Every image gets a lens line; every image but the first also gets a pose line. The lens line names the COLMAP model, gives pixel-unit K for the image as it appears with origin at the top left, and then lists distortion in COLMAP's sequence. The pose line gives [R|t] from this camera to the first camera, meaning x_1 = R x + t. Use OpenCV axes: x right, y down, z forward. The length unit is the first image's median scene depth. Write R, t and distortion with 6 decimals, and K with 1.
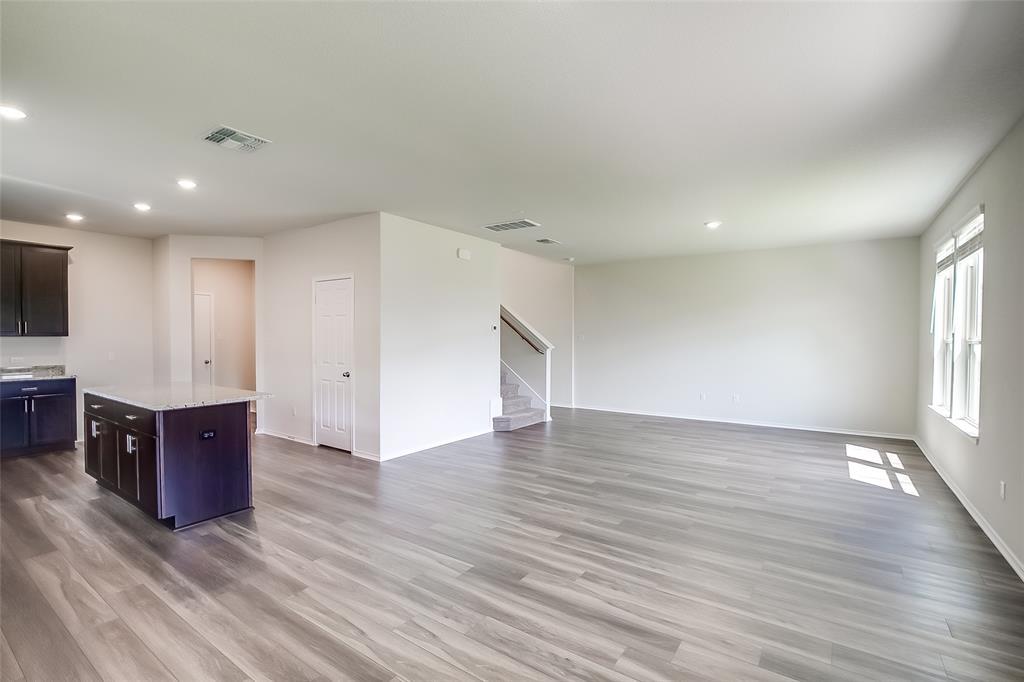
lens RADIAL K [[470.8, 0, 511.7], [0, 470.8, 347.6], [0, 0, 1]] dist [-0.033575, 0.005909]
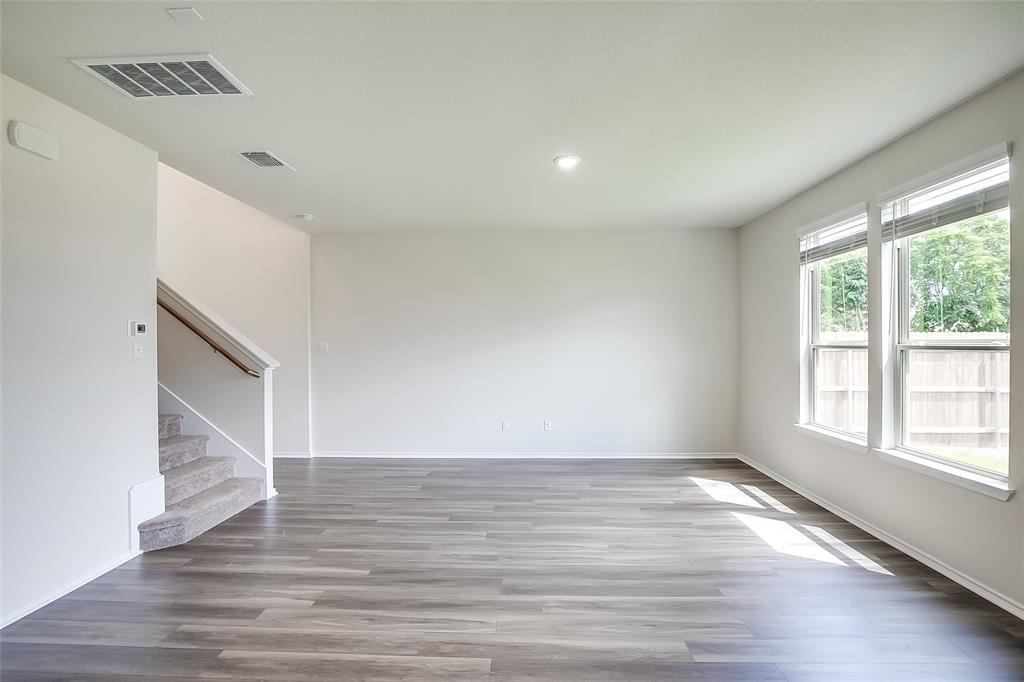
lens RADIAL K [[470.8, 0, 511.9], [0, 470.8, 344.9], [0, 0, 1]] dist [-0.033575, 0.005909]
pose [[0.841777, -0.008934, 0.539751, 0.029481], [0.020968, 0.999650, -0.016153, -0.011916], [-0.539417, 0.024915, 0.841670, 0.481463]]
